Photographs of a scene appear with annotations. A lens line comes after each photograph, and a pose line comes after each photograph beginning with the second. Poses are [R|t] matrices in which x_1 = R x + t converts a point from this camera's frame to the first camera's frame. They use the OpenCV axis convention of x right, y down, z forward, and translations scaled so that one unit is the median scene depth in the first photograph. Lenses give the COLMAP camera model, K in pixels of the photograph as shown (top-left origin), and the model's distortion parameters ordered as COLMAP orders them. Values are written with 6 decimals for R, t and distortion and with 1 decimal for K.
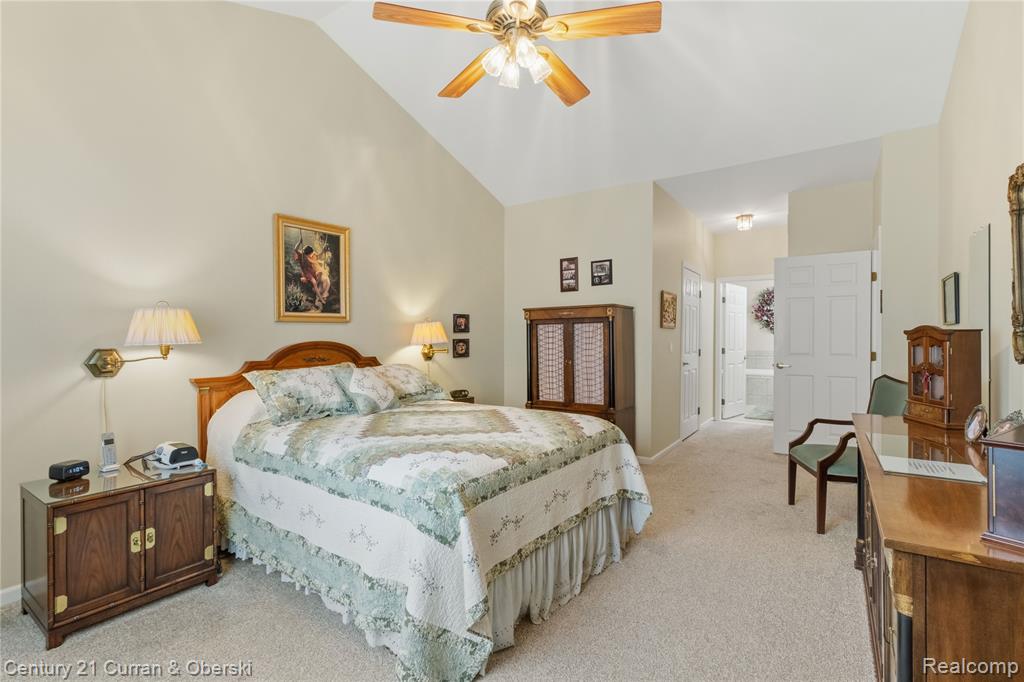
lens RADIAL K [[487.0, 0, 510.3], [0, 487.0, 339.8], [0, 0, 1]] dist [-0.004466, -0.000130]
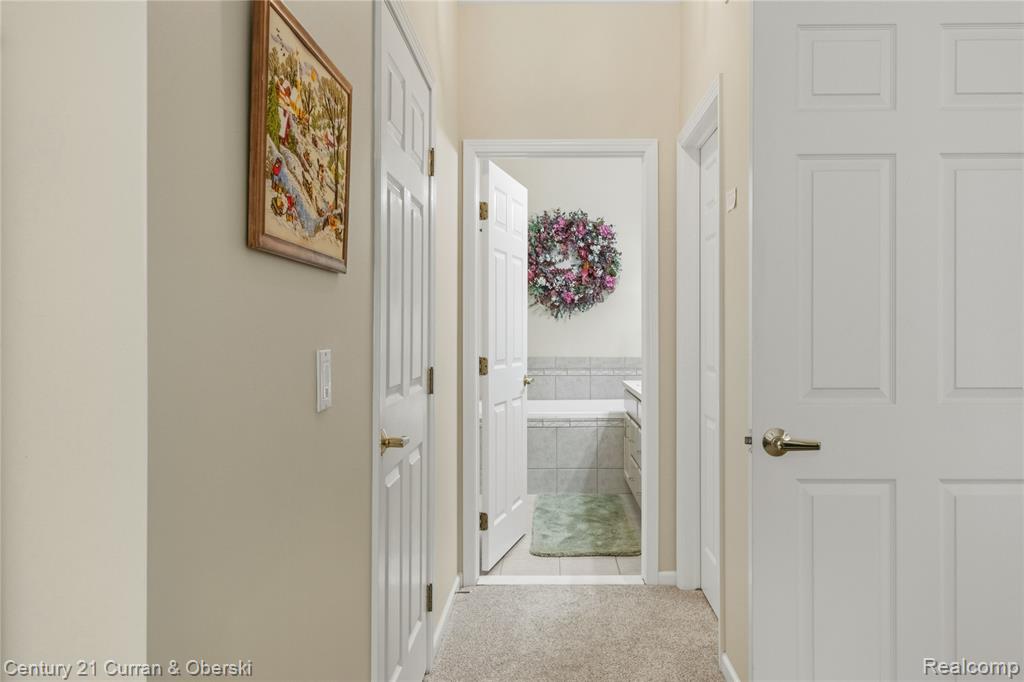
lens RADIAL K [[771.7, 0, 512.8], [0, 771.7, 337.6], [0, 0, 1]] dist [0.001019, 0.000017]
pose [[0.852279, -0.010205, 0.522989, 0.182167], [0.007012, 0.999943, 0.008086, -0.000585], [-0.523041, -0.003224, 0.852301, 0.544880]]
